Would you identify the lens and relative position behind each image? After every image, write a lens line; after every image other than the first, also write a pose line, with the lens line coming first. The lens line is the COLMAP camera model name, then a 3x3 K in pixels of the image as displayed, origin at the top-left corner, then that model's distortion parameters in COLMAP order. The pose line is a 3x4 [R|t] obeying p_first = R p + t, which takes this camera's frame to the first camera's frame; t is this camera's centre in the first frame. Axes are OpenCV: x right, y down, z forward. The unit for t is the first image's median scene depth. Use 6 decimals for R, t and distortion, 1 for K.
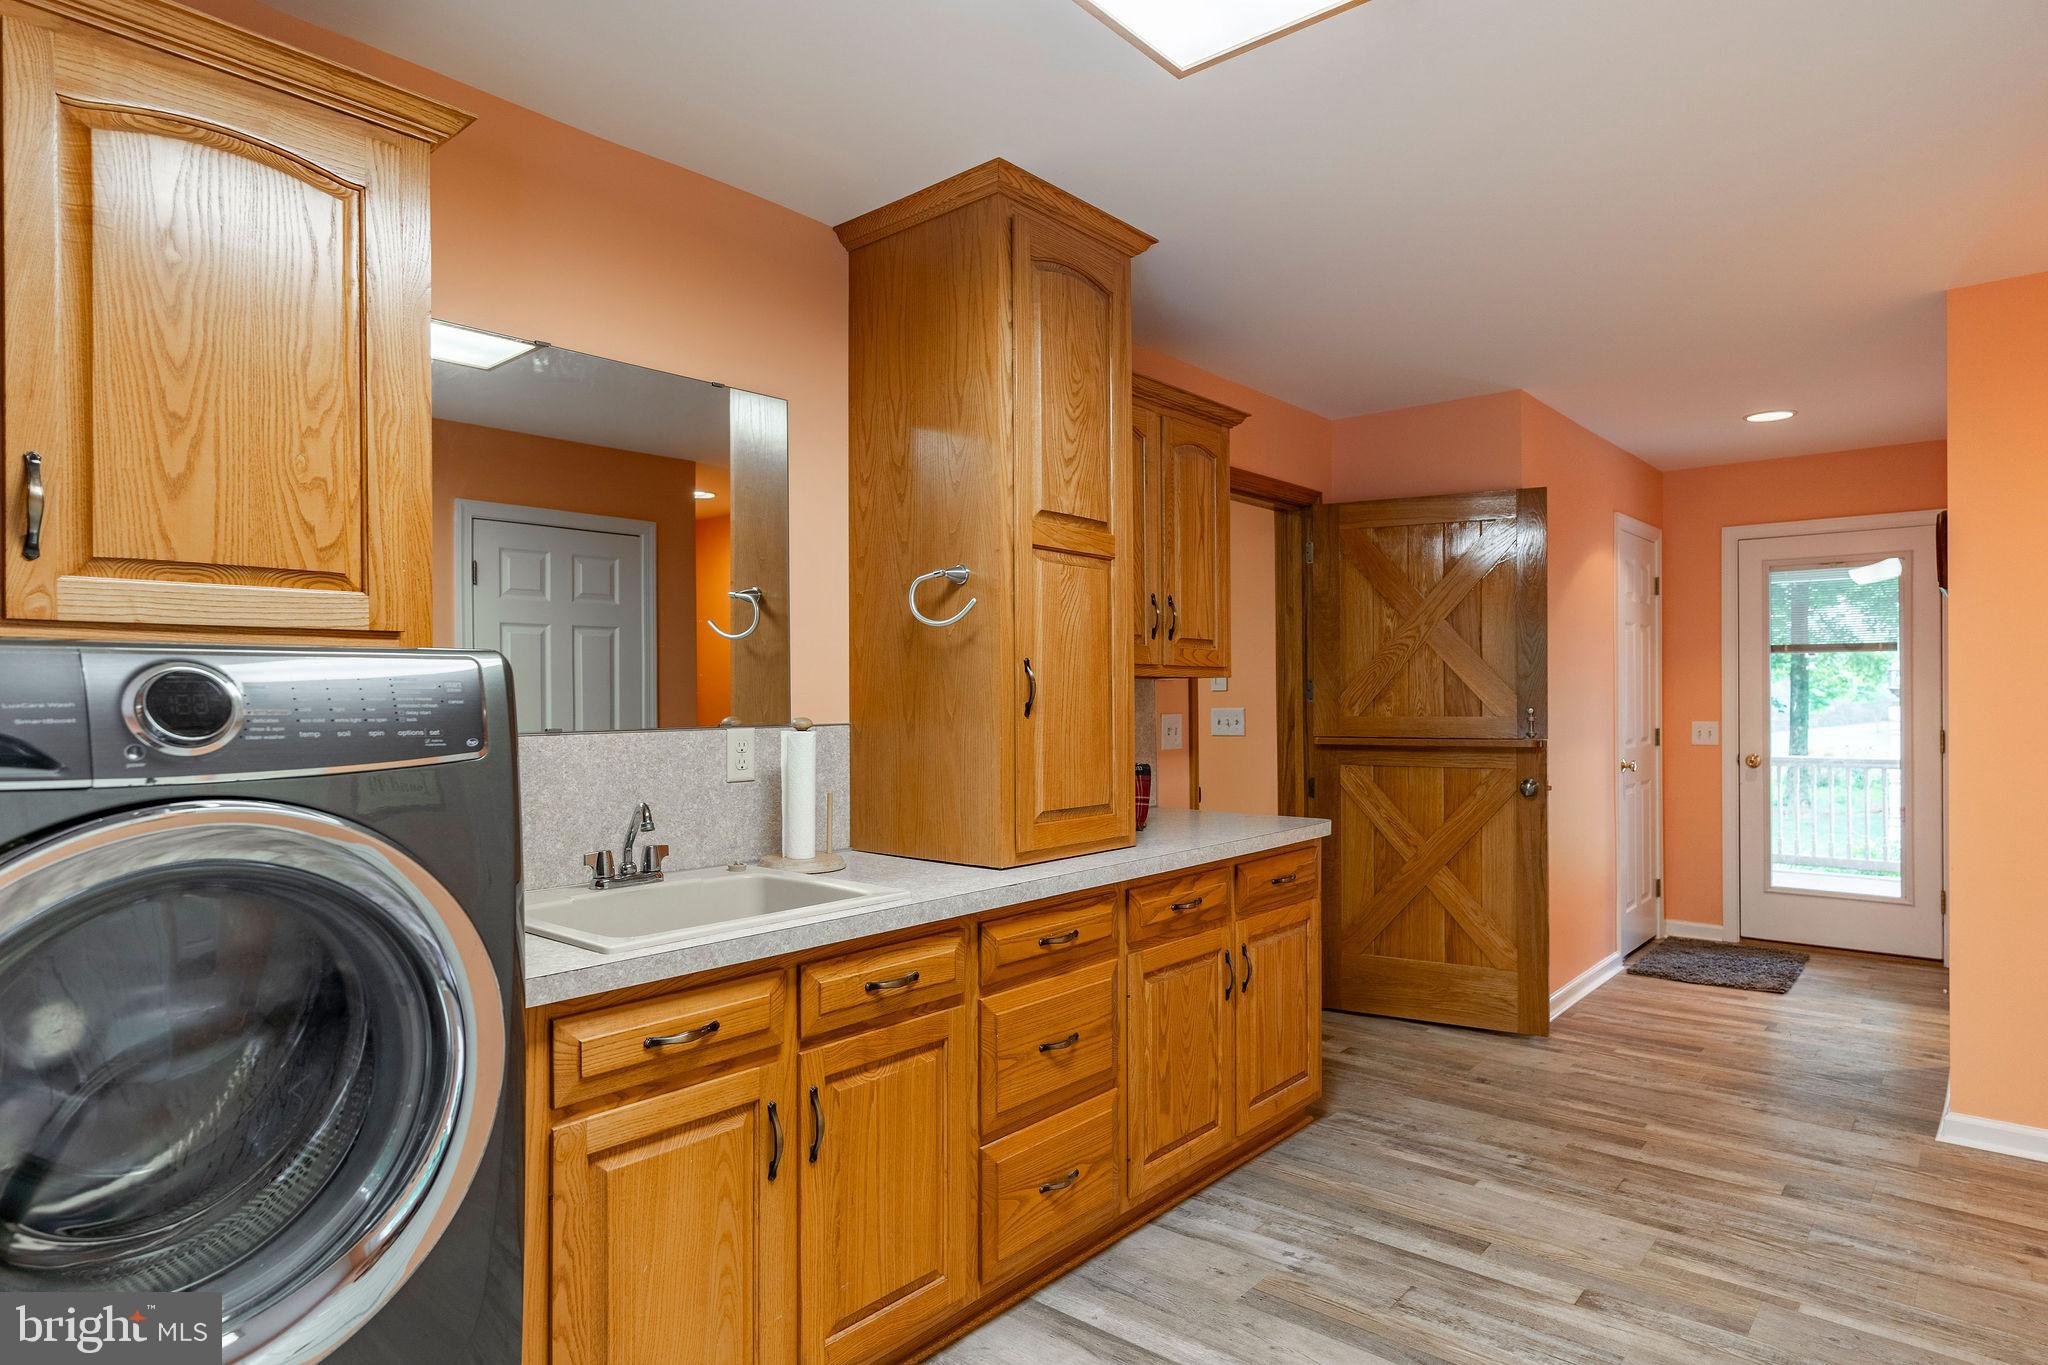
lens RADIAL K [[1189.4, 0, 1024.0], [0, 1189.4, 682.5], [0, 0, 1]] dist [-0.001041, -0.000155]
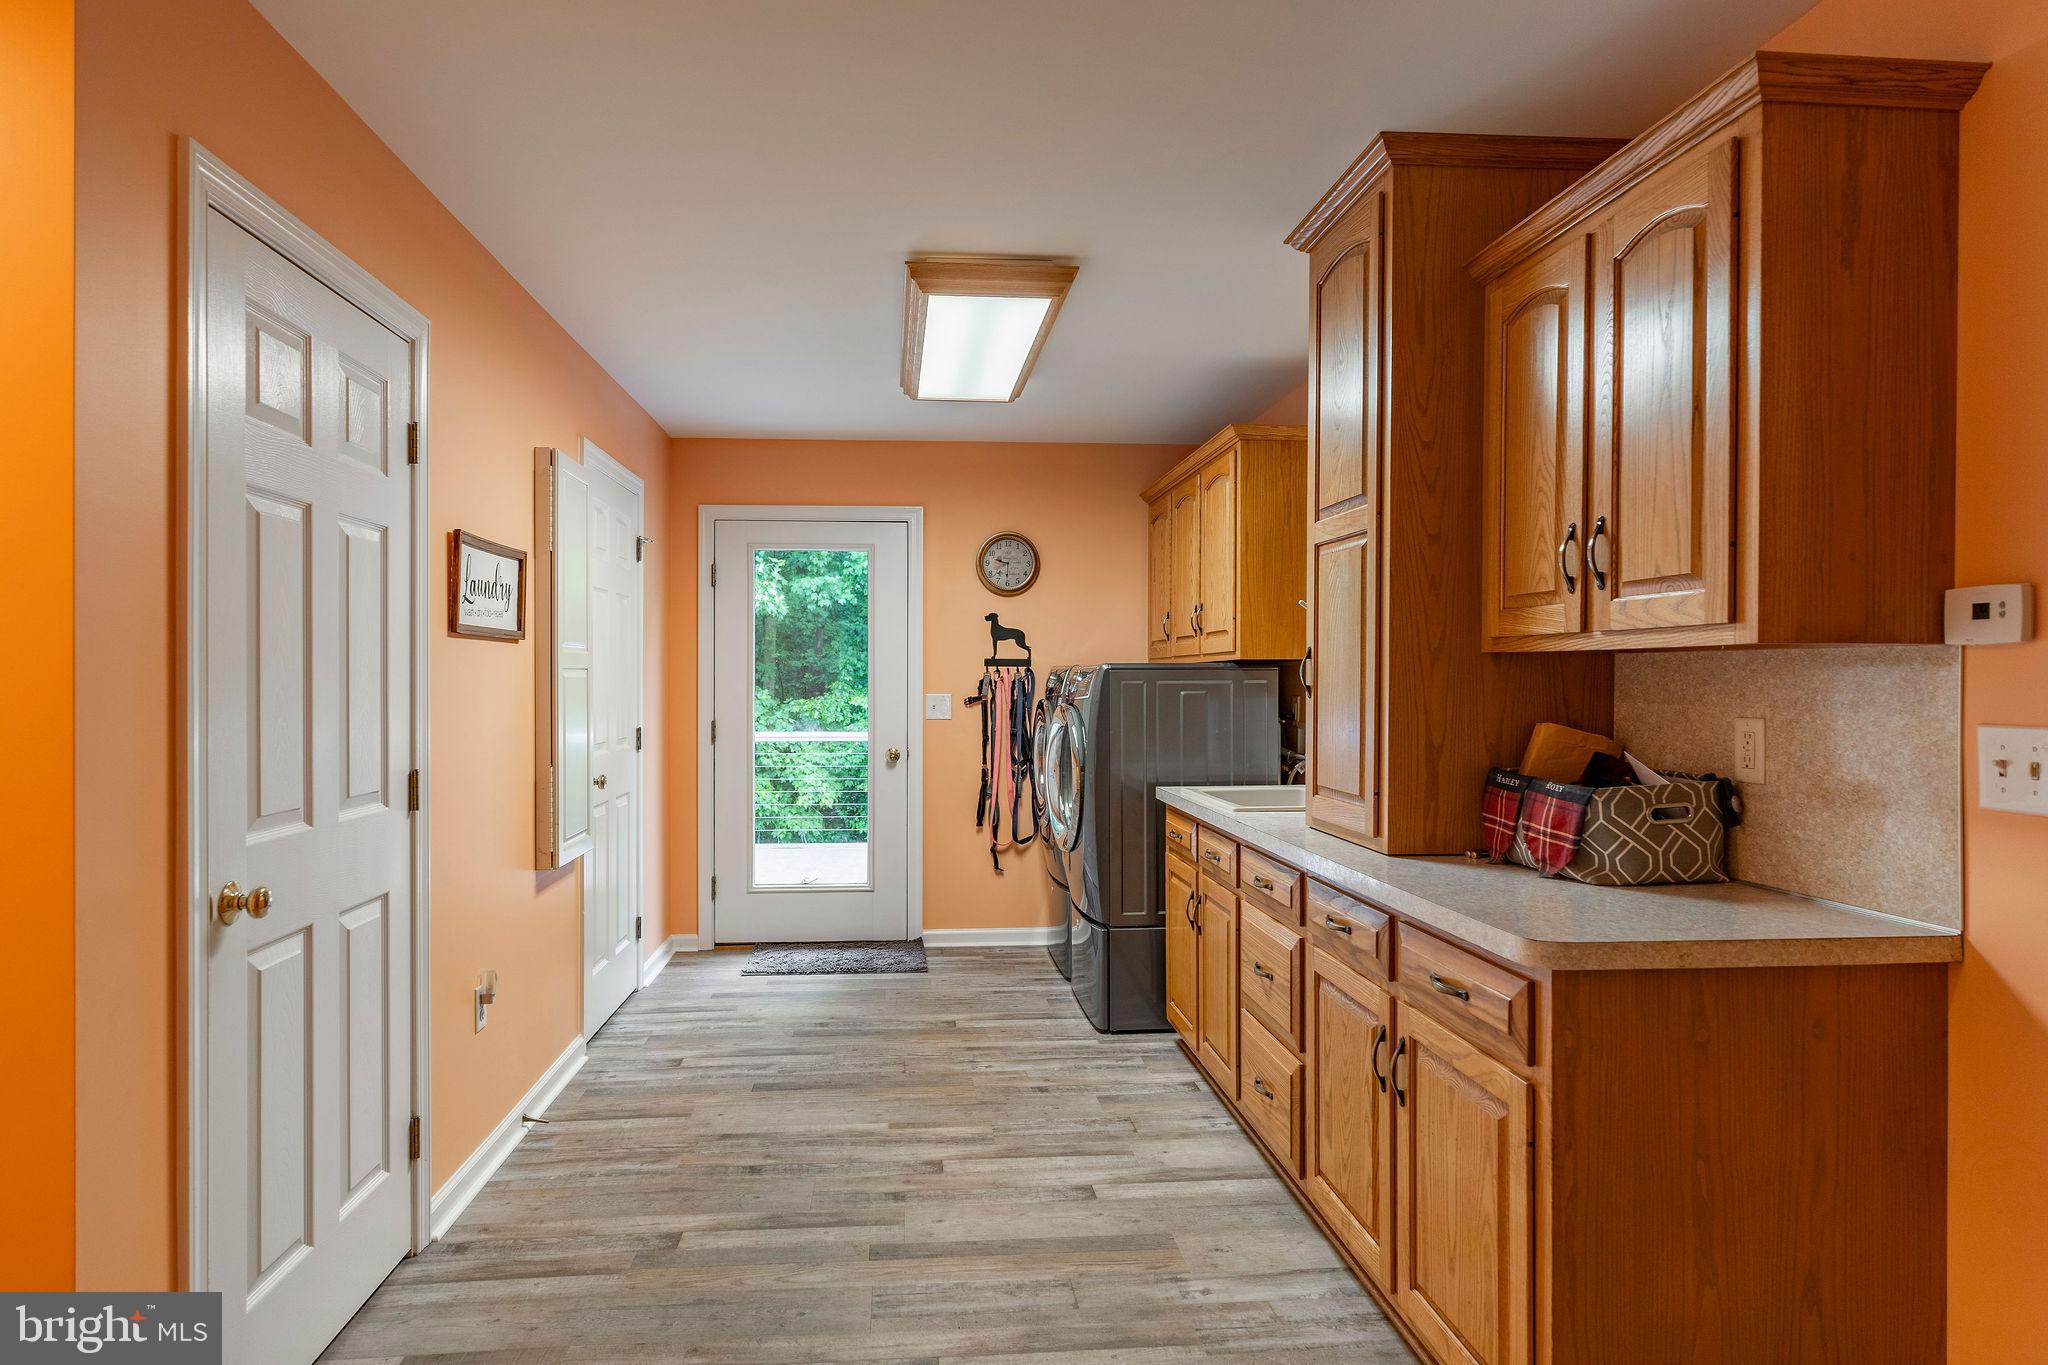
lens RADIAL K [[1189.4, 0, 1024.0], [0, 1189.4, 682.5], [0, 0, 1]] dist [-0.001041, -0.000155]
pose [[-0.694239, 0.013280, -0.719622, 1.001636], [0.009405, 0.999912, 0.009379, -0.001154], [0.719683, -0.000257, -0.694303, 1.577736]]
